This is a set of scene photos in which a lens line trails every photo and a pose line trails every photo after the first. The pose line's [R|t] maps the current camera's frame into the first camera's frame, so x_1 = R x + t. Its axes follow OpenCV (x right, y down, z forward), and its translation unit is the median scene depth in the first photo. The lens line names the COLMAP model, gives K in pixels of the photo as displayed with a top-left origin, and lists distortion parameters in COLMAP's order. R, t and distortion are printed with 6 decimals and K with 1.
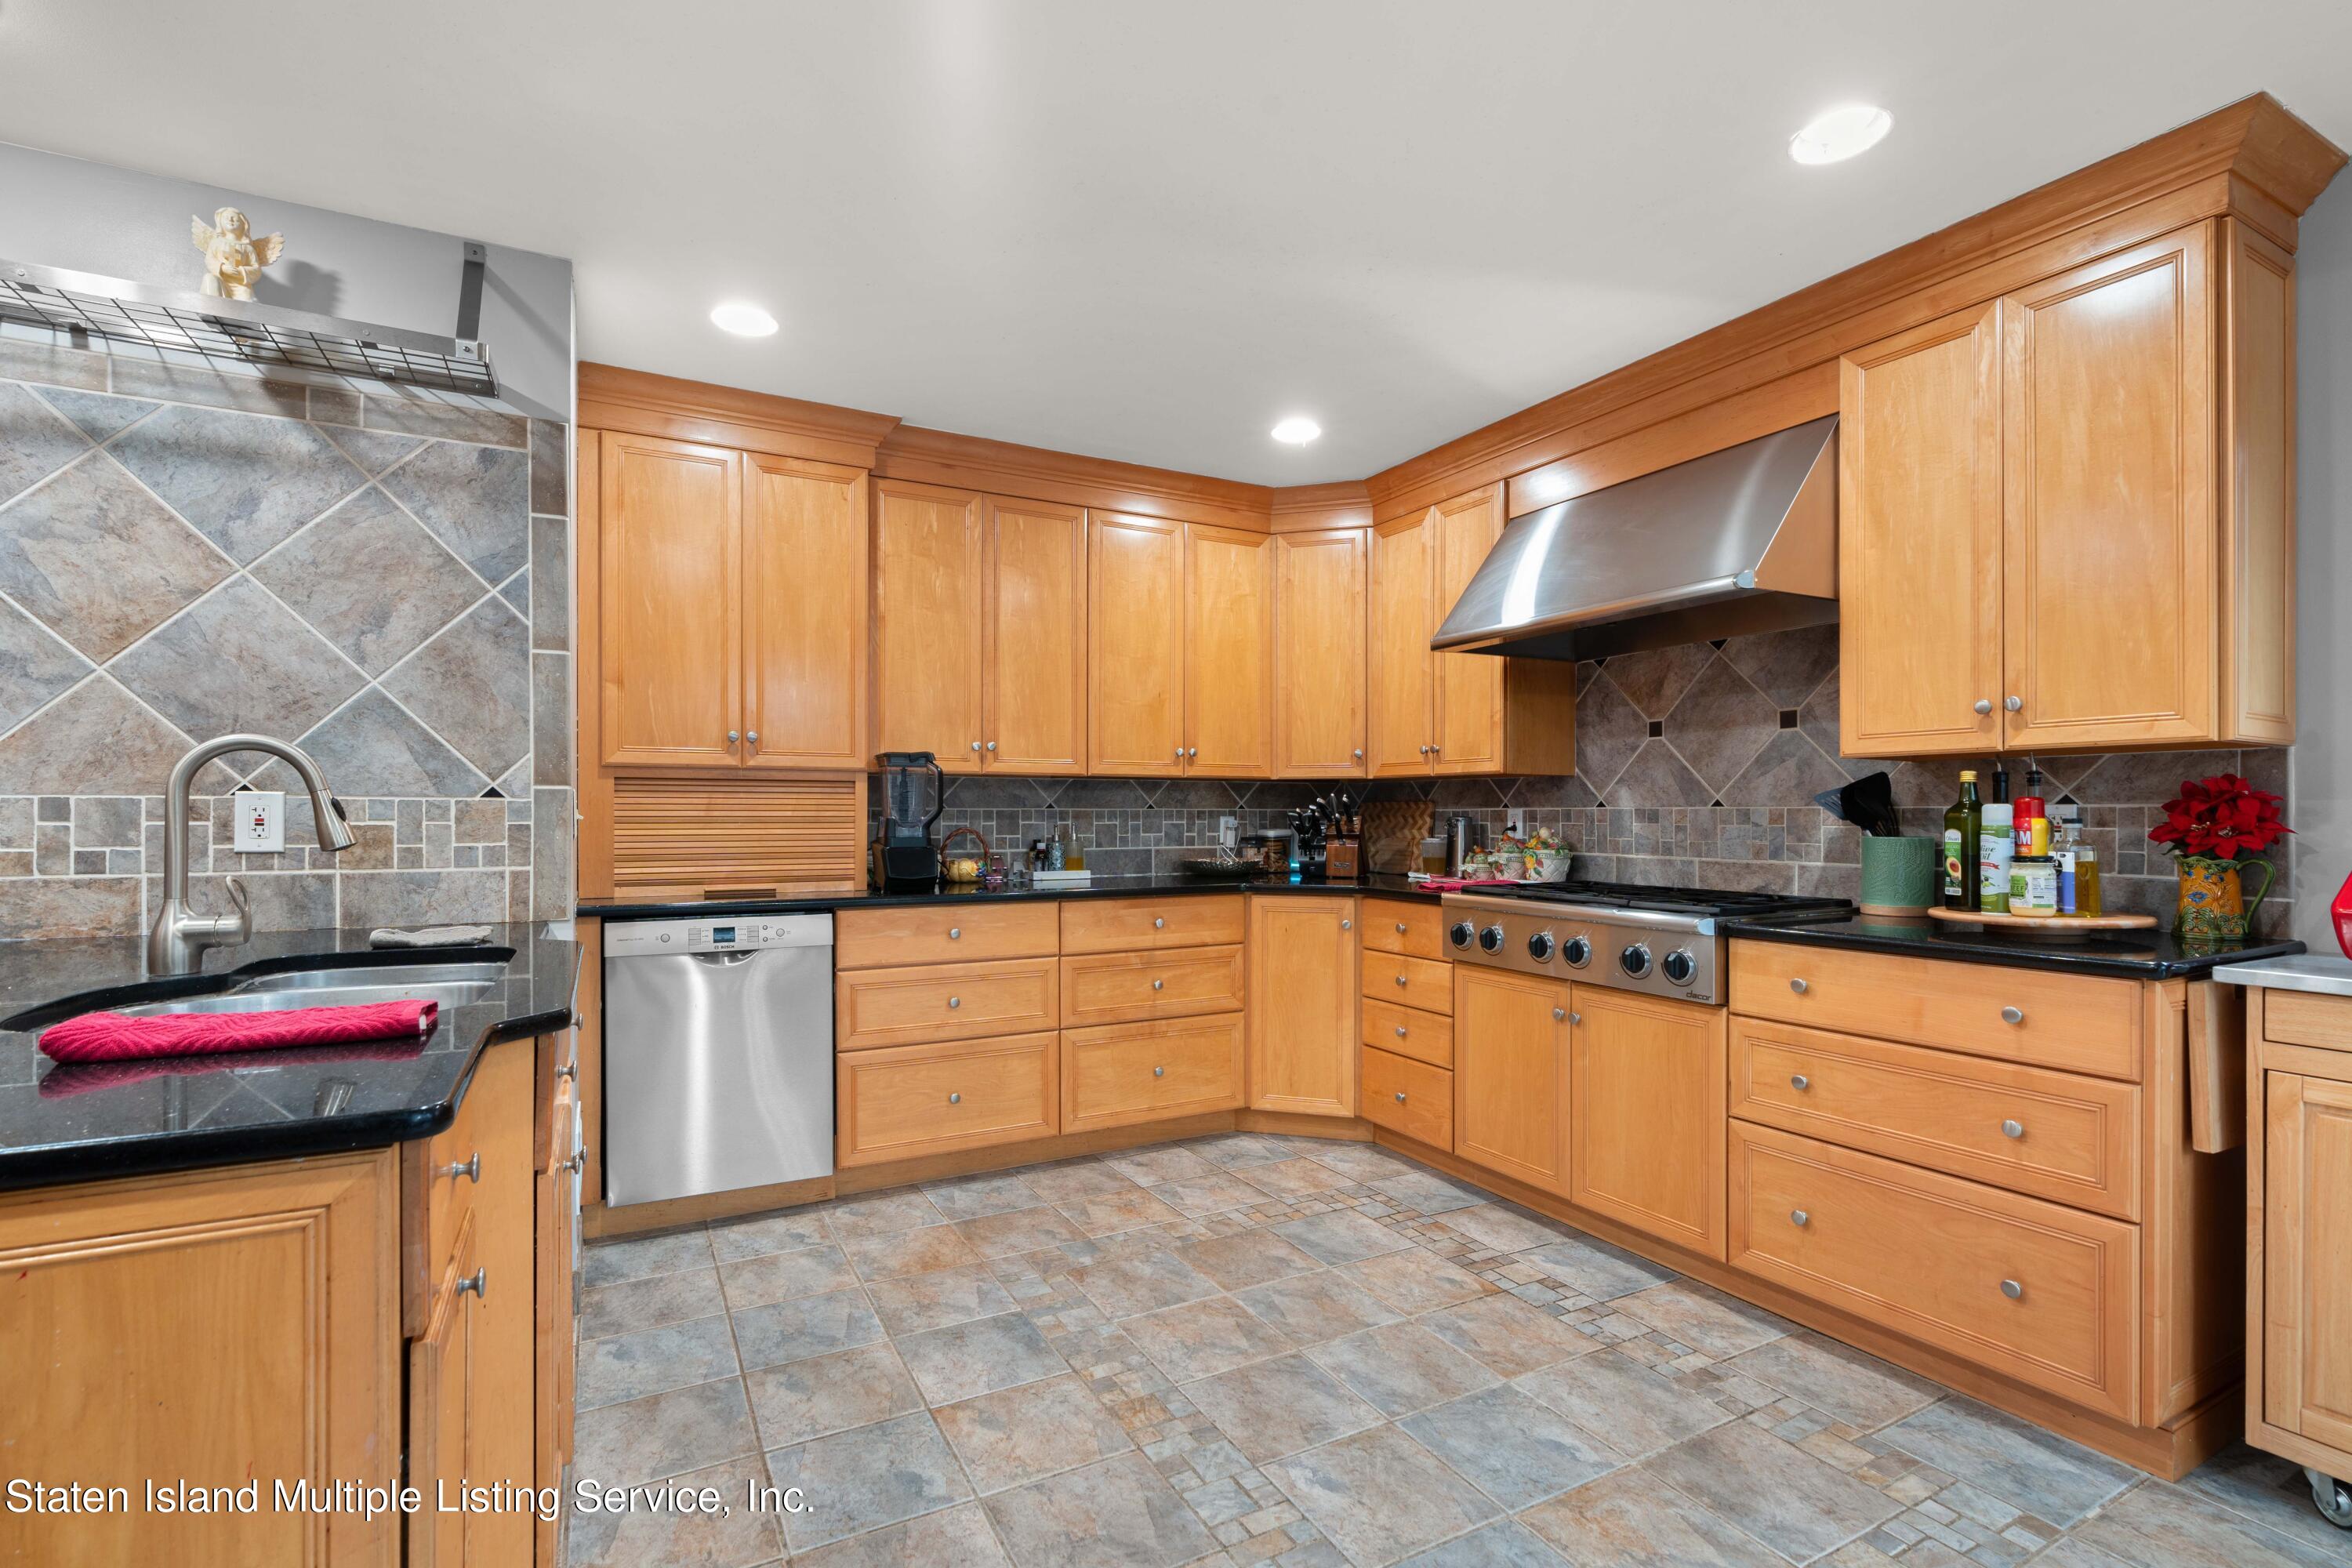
lens RADIAL K [[1059.5, 0, 1178.0], [0, 1059.5, 815.2], [0, 0, 1]] dist [-0.010824, 0.003897]
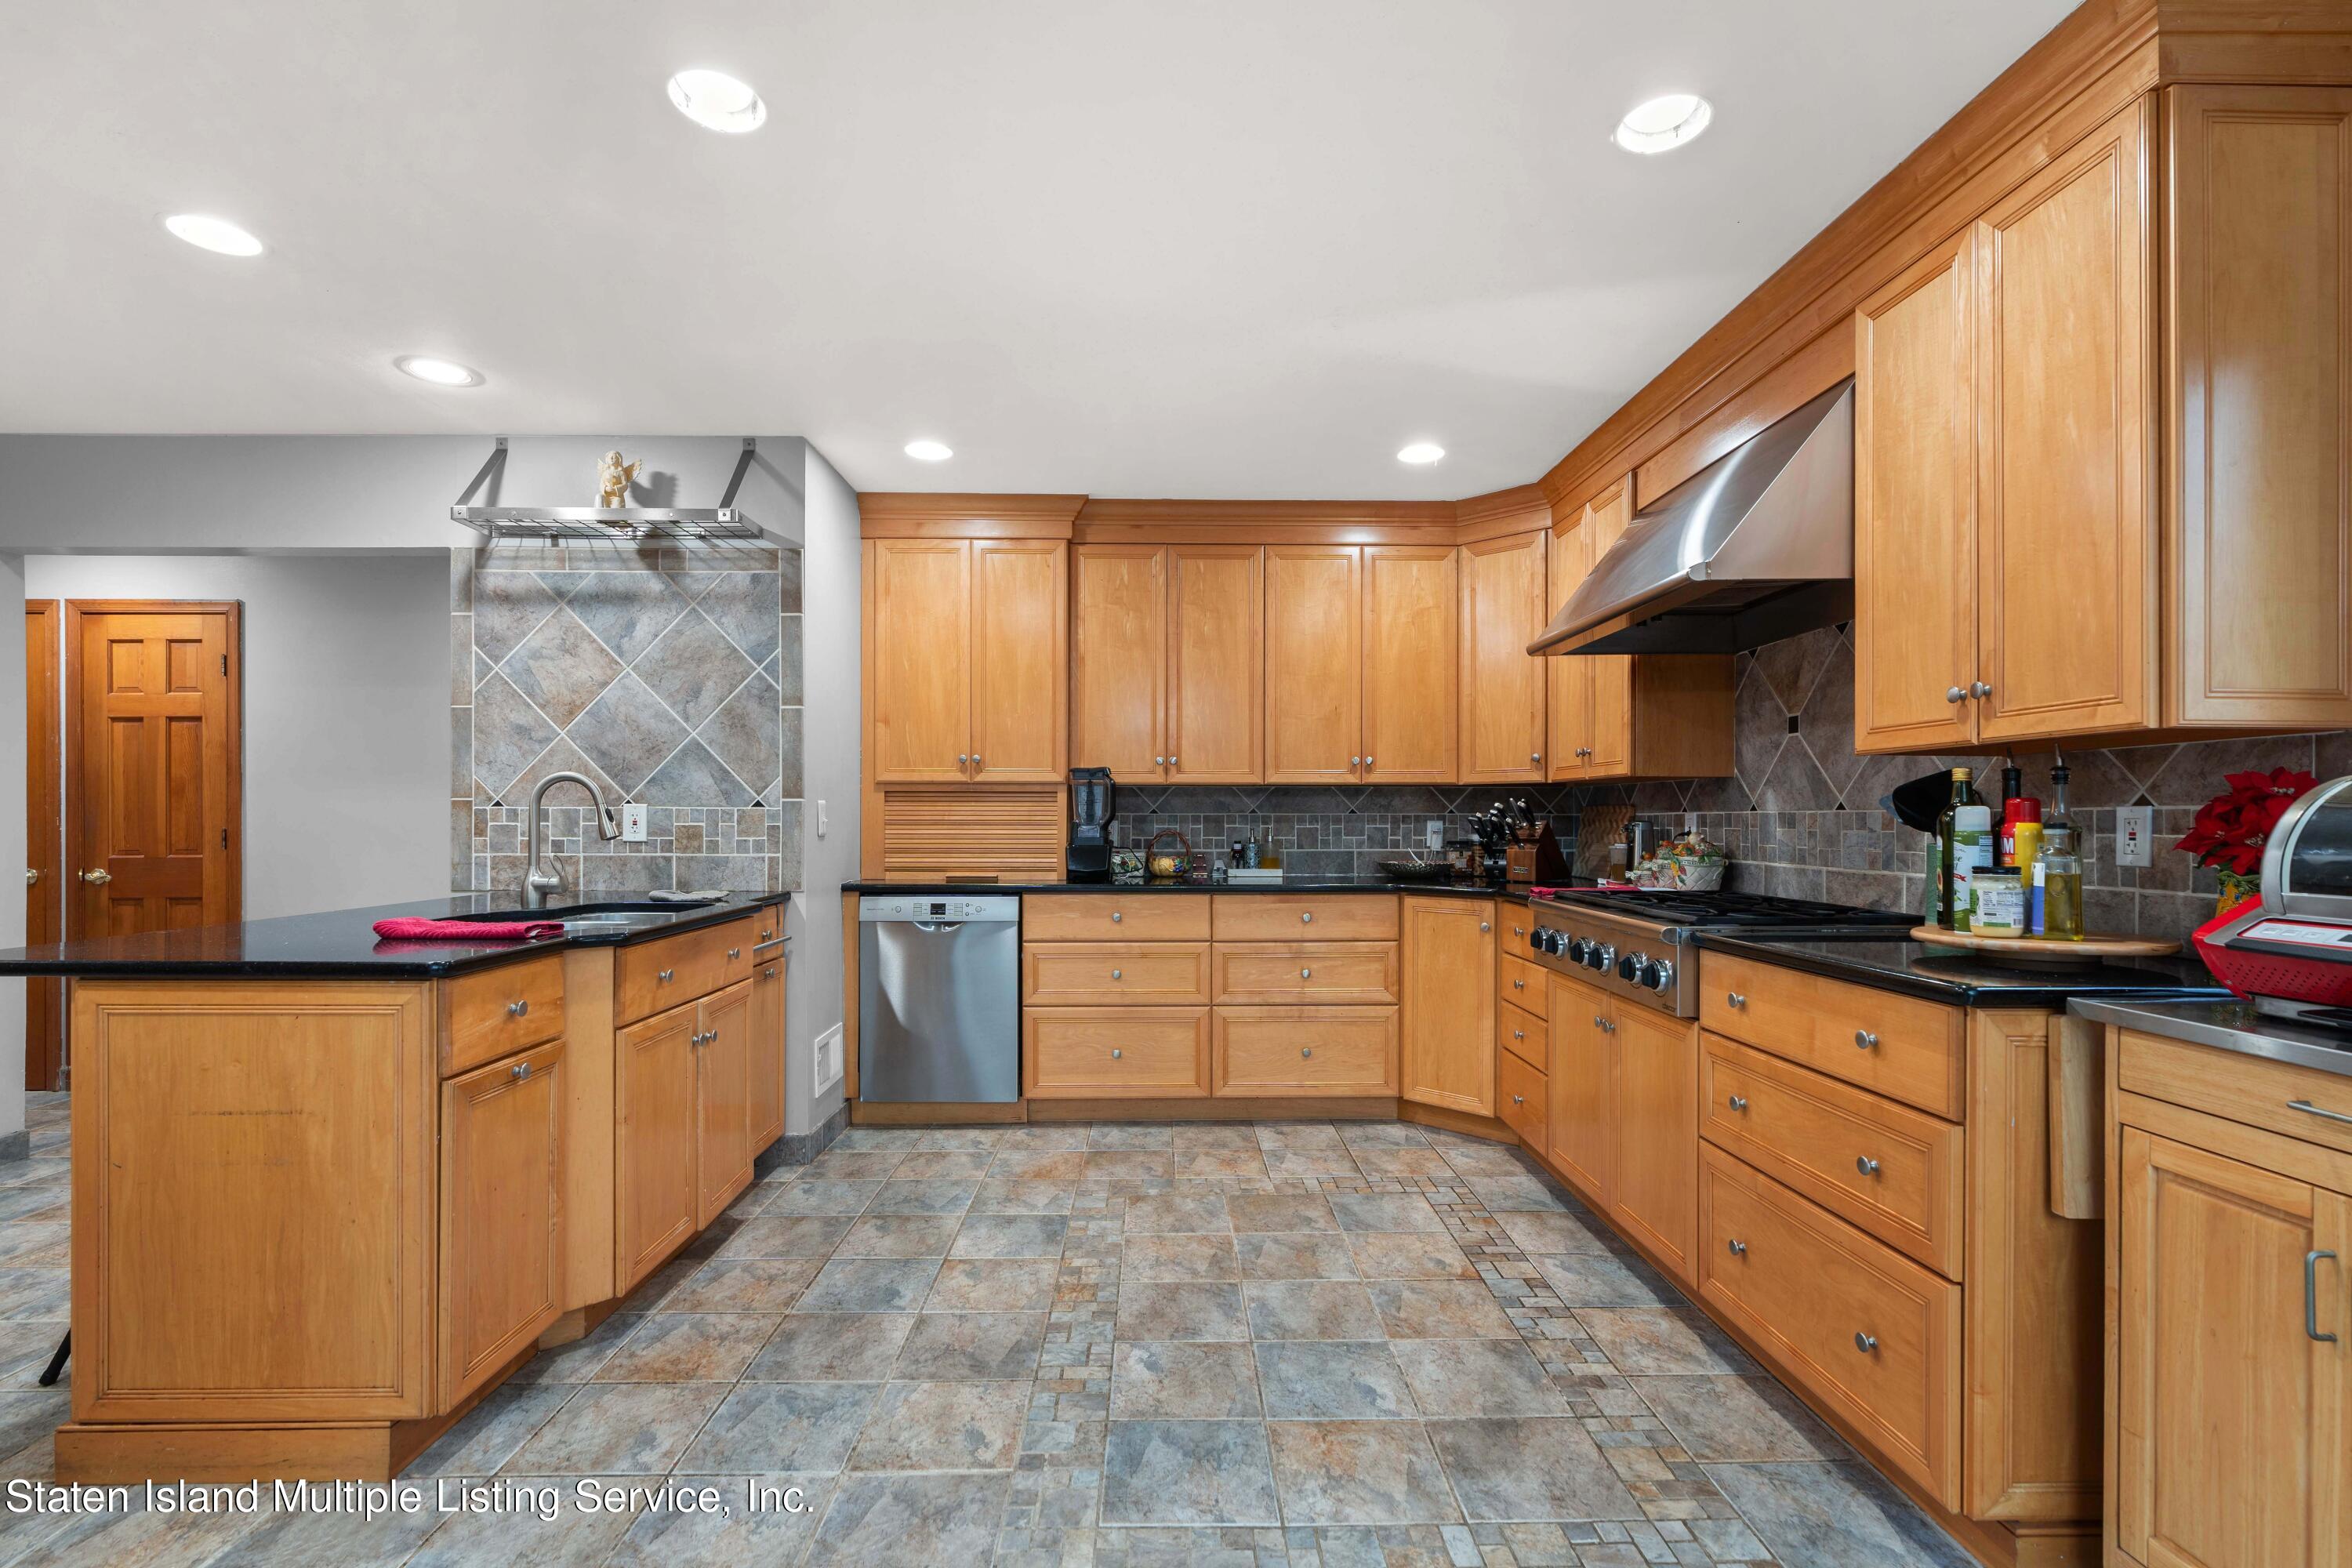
lens RADIAL K [[1059.5, 0, 1181.7], [0, 1059.5, 814.8], [0, 0, 1]] dist [-0.010824, 0.003897]
pose [[0.891827, -0.001544, -0.452373, 0.469639], [-0.000803, 0.999987, -0.004997, 0.001098], [0.452375, 0.004820, 0.891815, -0.051710]]
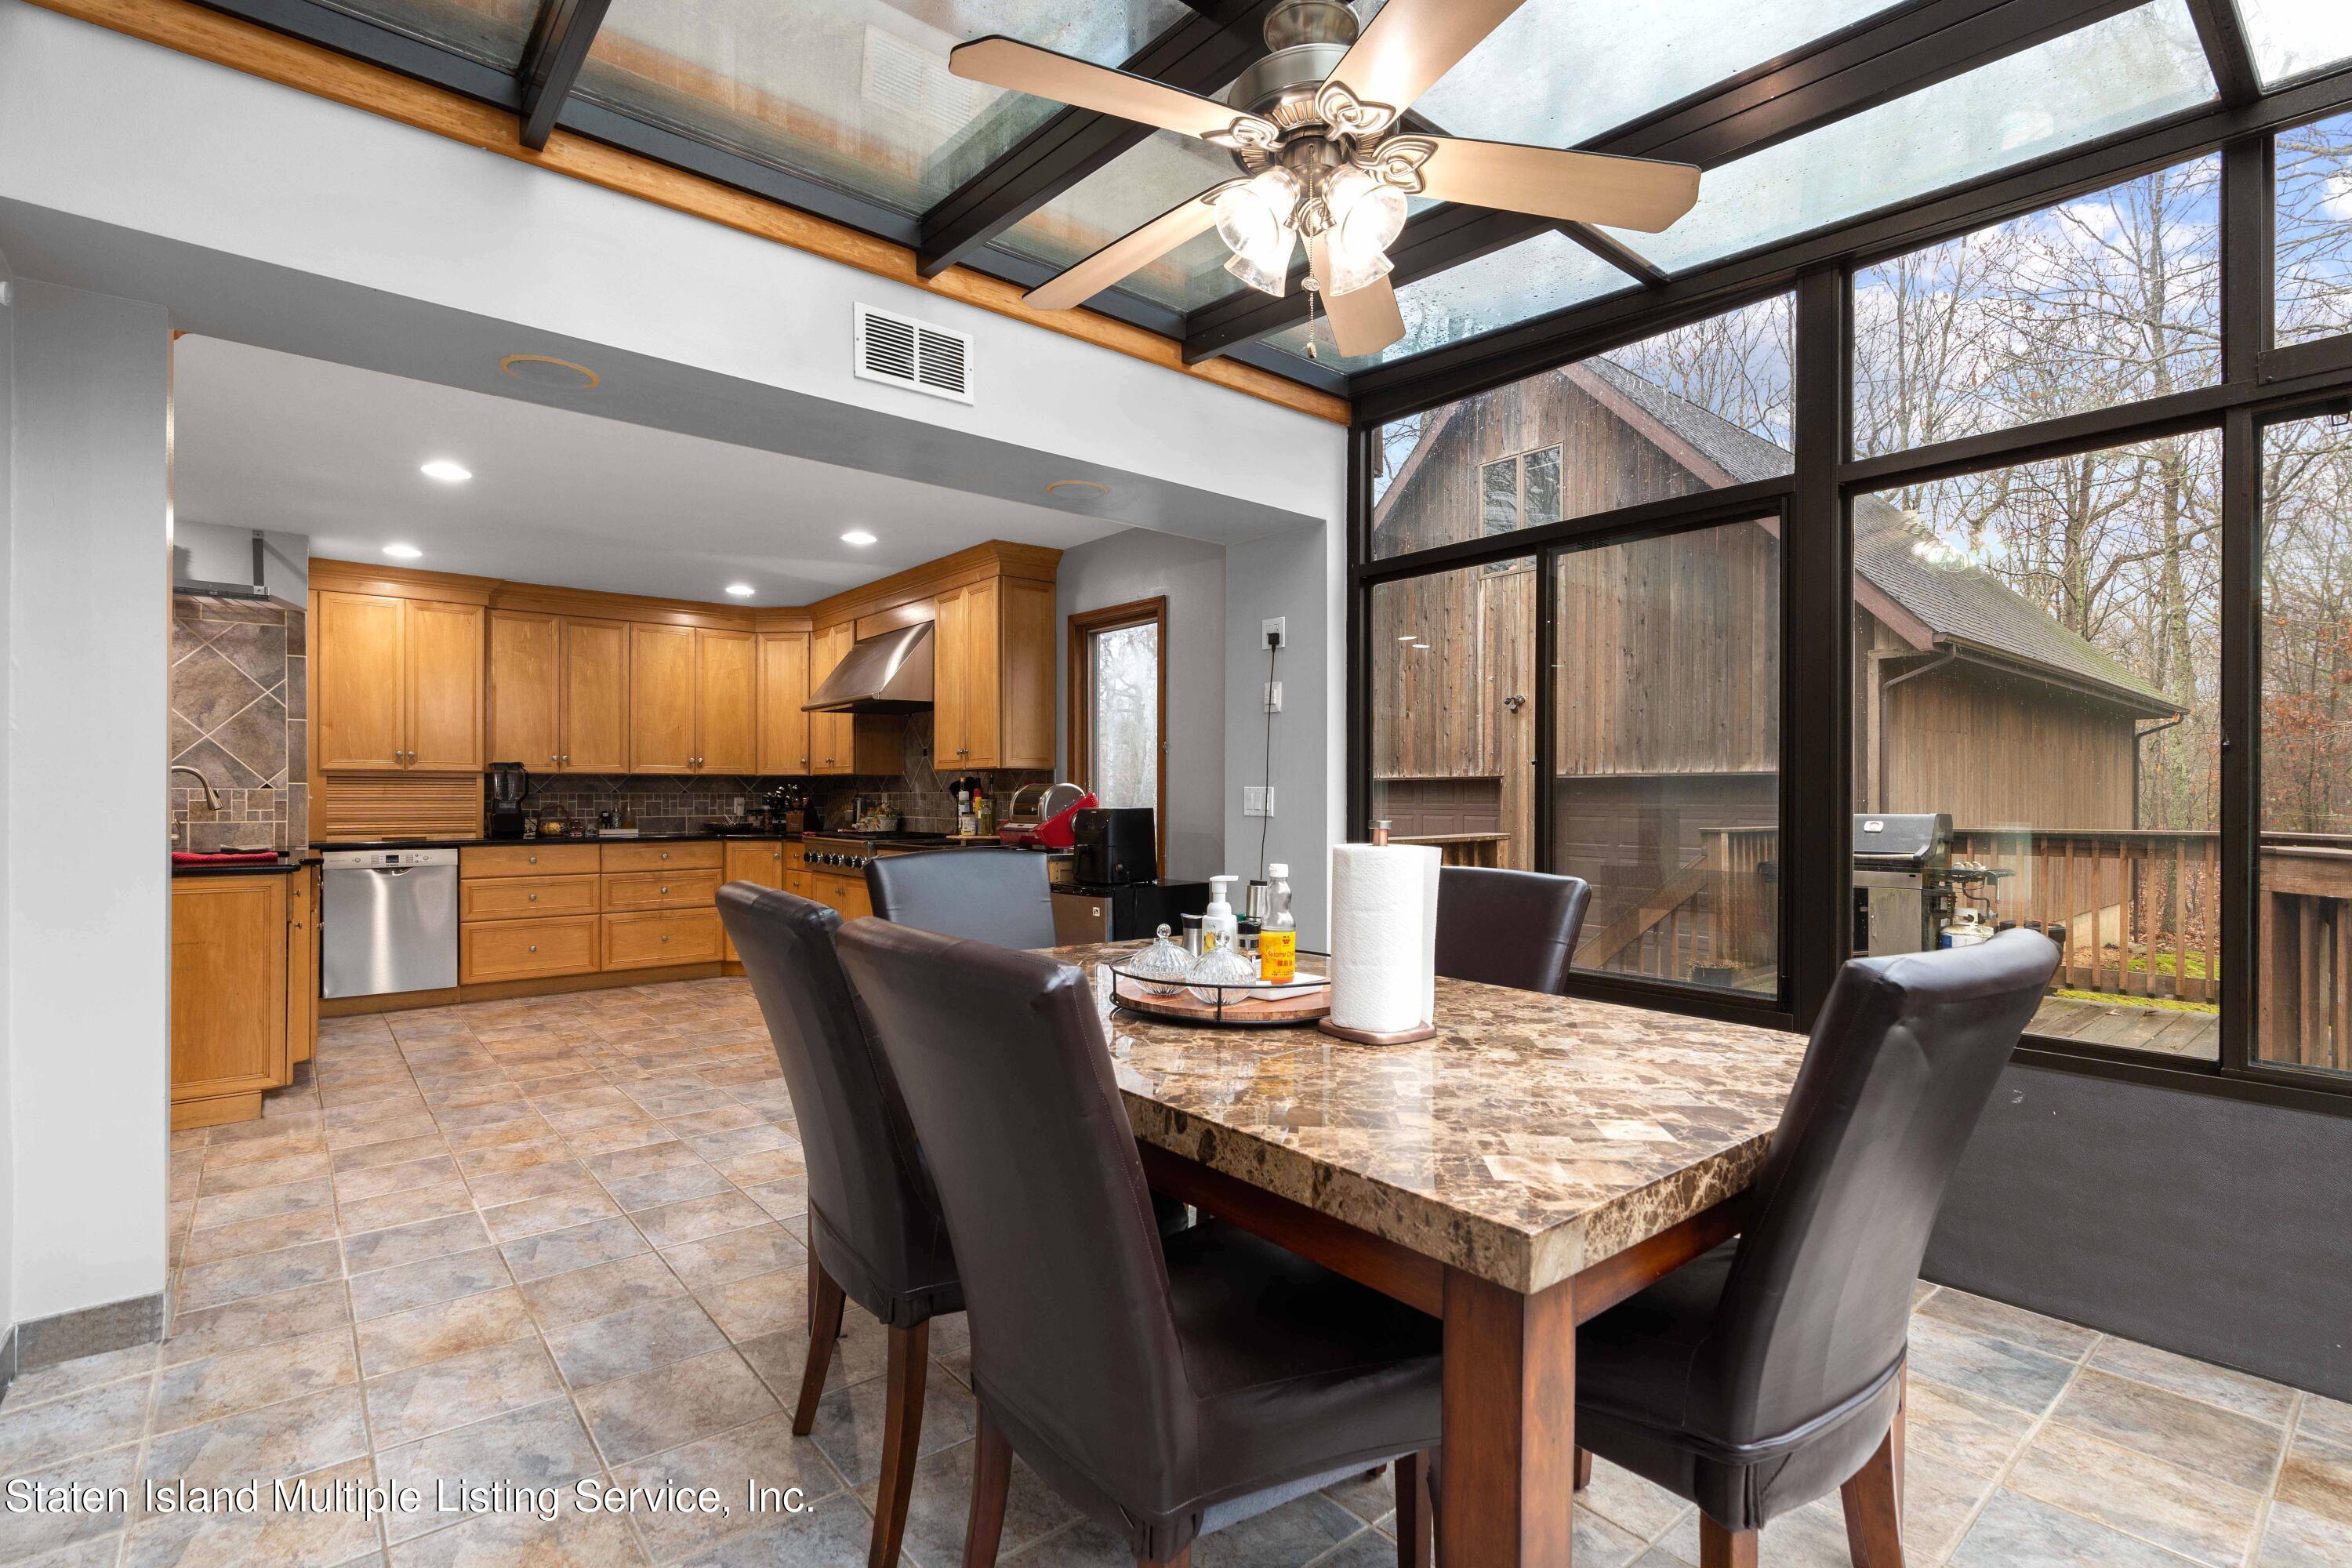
lens RADIAL K [[1059.5, 0, 1169.7], [0, 1059.5, 792.0], [0, 0, 1]] dist [-0.010824, 0.003897]
pose [[0.978979, -0.000960, 0.203958, 0.593123], [0.002191, 0.999981, -0.005809, 0.005818], [-0.203948, 0.006134, 0.978962, -1.228019]]
